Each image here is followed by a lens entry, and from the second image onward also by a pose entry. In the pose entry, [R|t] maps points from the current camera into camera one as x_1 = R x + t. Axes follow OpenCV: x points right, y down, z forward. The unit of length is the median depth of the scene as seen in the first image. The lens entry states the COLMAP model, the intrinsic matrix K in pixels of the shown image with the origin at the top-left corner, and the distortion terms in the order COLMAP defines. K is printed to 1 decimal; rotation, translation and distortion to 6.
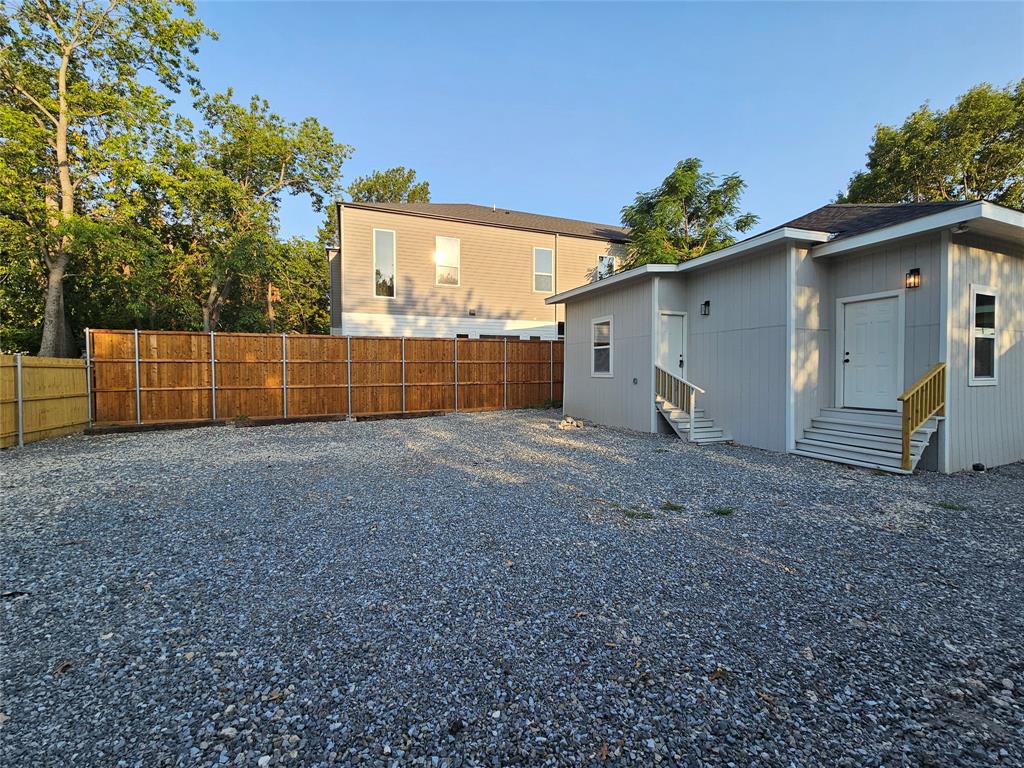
lens RADIAL K [[418.1, 0, 516.2], [0, 418.1, 383.4], [0, 0, 1]] dist [-0.002069, 0.000984]
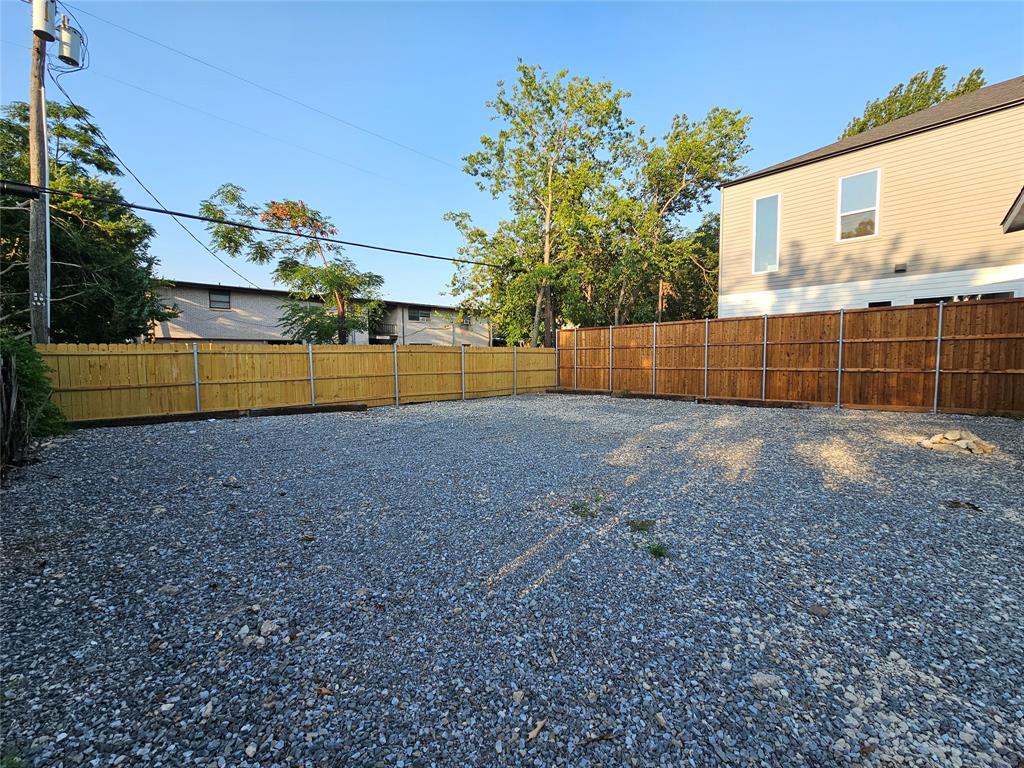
lens RADIAL K [[418.1, 0, 517.0], [0, 418.1, 381.7], [0, 0, 1]] dist [-0.002069, 0.000984]
pose [[0.377692, 0.053644, -0.924376, 0.332148], [-0.025103, 0.998547, 0.047691, 0.000551], [0.925591, 0.005192, 0.378490, 0.169152]]
